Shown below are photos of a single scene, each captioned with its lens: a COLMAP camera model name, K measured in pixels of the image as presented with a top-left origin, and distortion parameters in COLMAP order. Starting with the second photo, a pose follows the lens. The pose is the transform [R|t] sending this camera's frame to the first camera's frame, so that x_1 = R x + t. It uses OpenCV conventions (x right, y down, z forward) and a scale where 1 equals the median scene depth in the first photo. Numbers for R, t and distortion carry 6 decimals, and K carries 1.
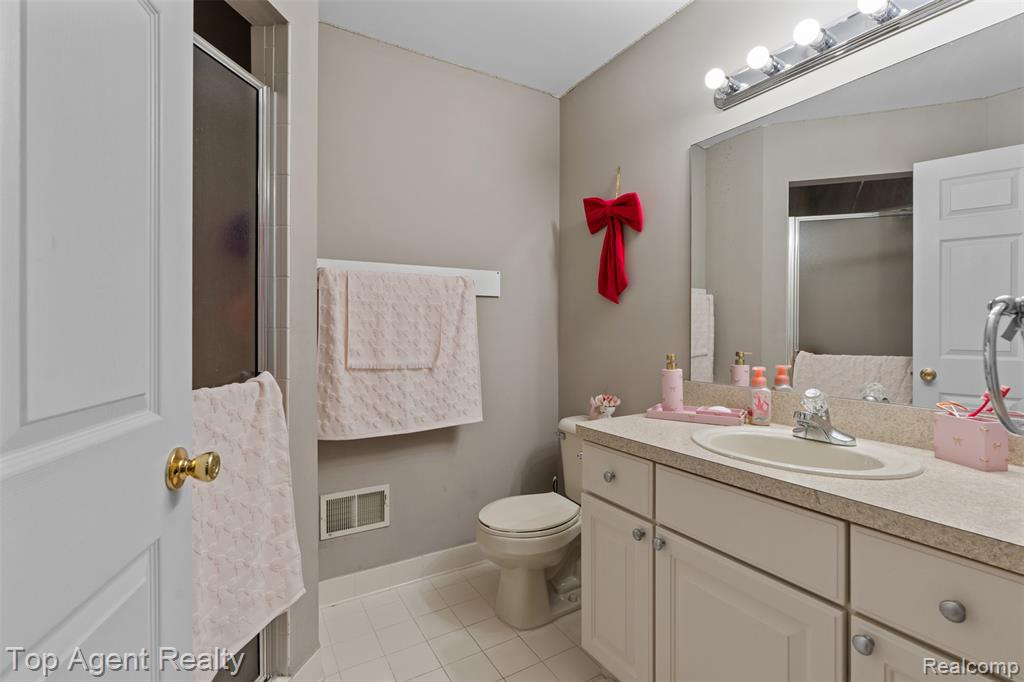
lens RADIAL K [[466.9, 0, 513.2], [0, 466.9, 334.7], [0, 0, 1]] dist [-0.003596, -0.000078]
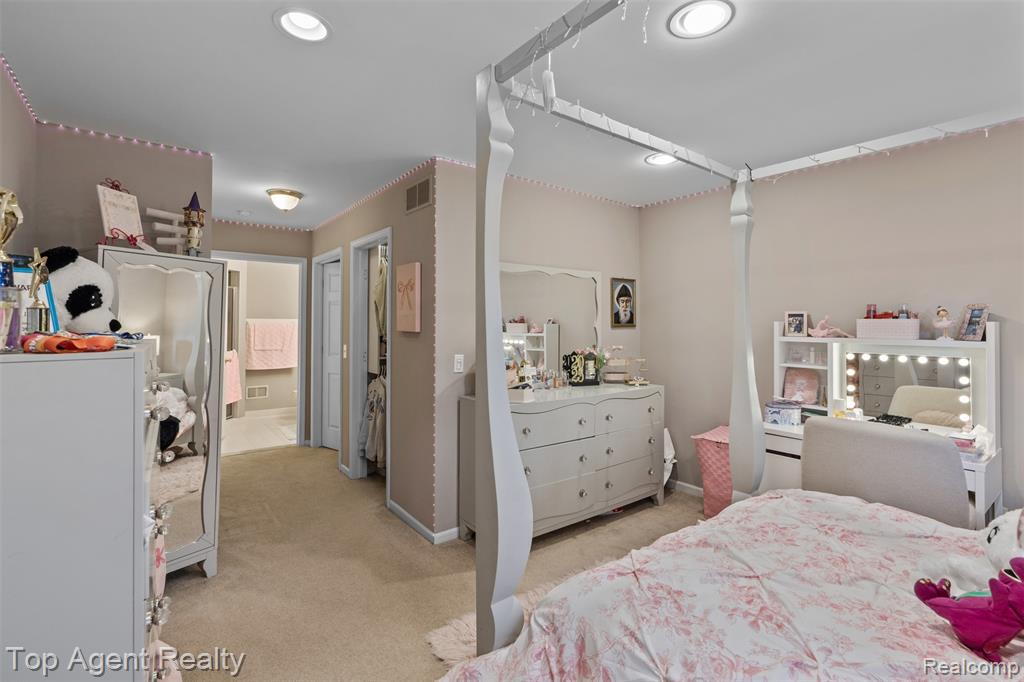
lens RADIAL K [[466.9, 0, 505.0], [0, 466.9, 316.2], [0, 0, 1]] dist [-0.003596, -0.000078]
pose [[0.993899, 0.005642, 0.110149, 1.161106], [-0.003042, 0.999713, -0.023761, -0.106703], [-0.110252, 0.023281, 0.993631, -2.778995]]
